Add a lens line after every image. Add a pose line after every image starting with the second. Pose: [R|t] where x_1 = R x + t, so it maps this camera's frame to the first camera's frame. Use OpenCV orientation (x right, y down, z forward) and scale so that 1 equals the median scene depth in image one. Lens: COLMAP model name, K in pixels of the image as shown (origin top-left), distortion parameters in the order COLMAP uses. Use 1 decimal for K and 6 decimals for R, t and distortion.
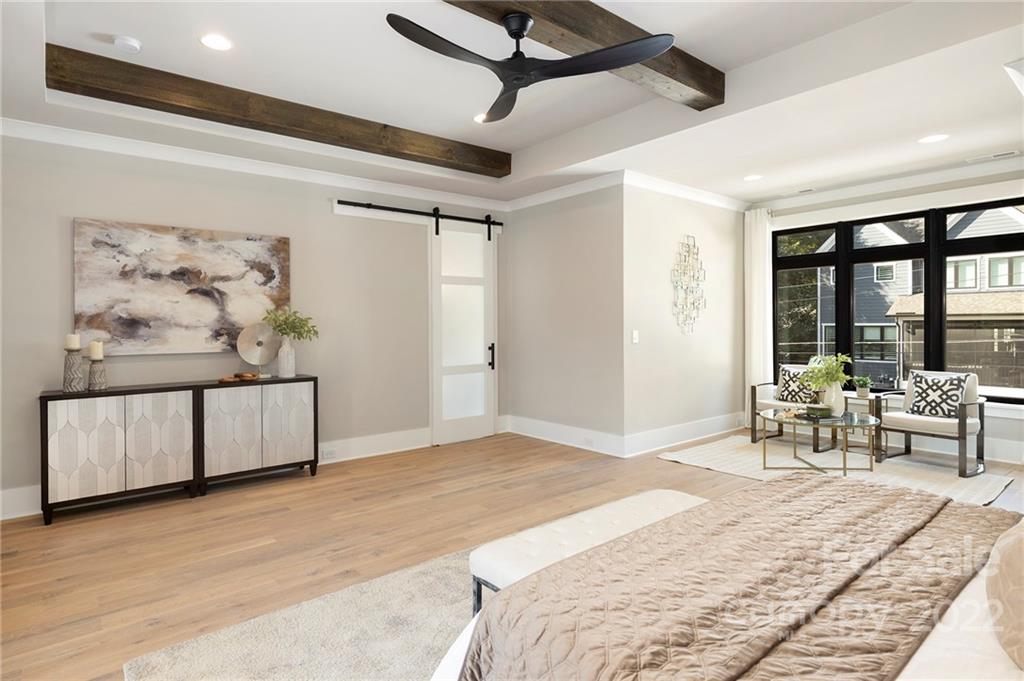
lens RADIAL K [[542.6, 0, 515.8], [0, 542.6, 336.1], [0, 0, 1]] dist [0.005728, -0.000225]
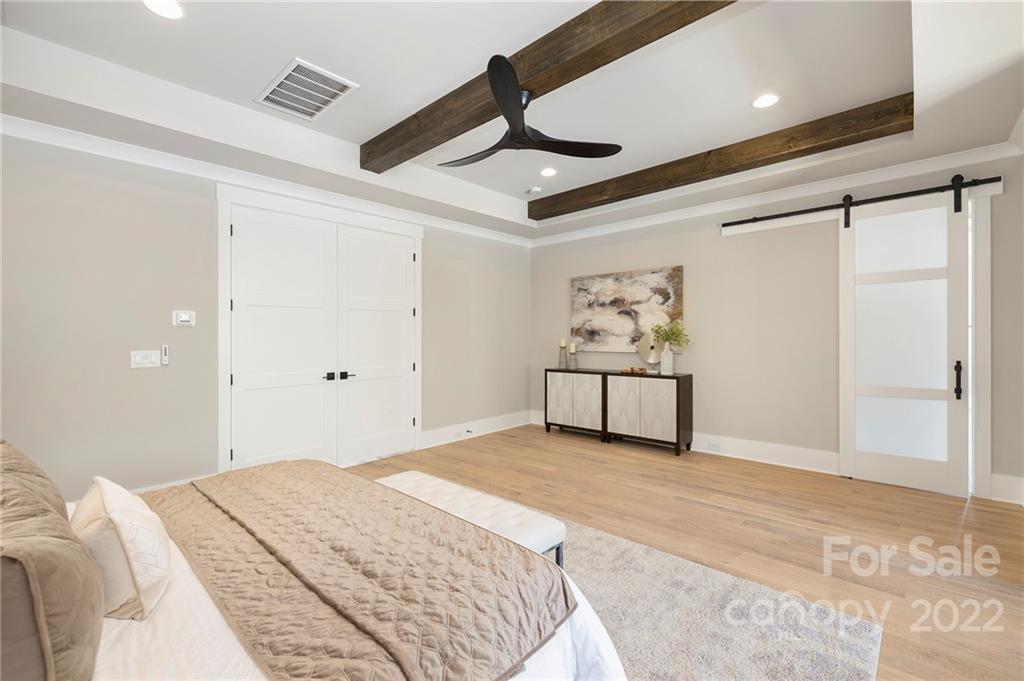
lens RADIAL K [[444.4, 0, 509.7], [0, 444.4, 335.2], [0, 0, 1]] dist [0.010074, 0.000174]
pose [[0.139195, 0.007683, -0.990235, 0.604659], [-0.015676, 0.999862, 0.005555, -0.019080], [0.990141, 0.014750, 0.139296, 0.495572]]
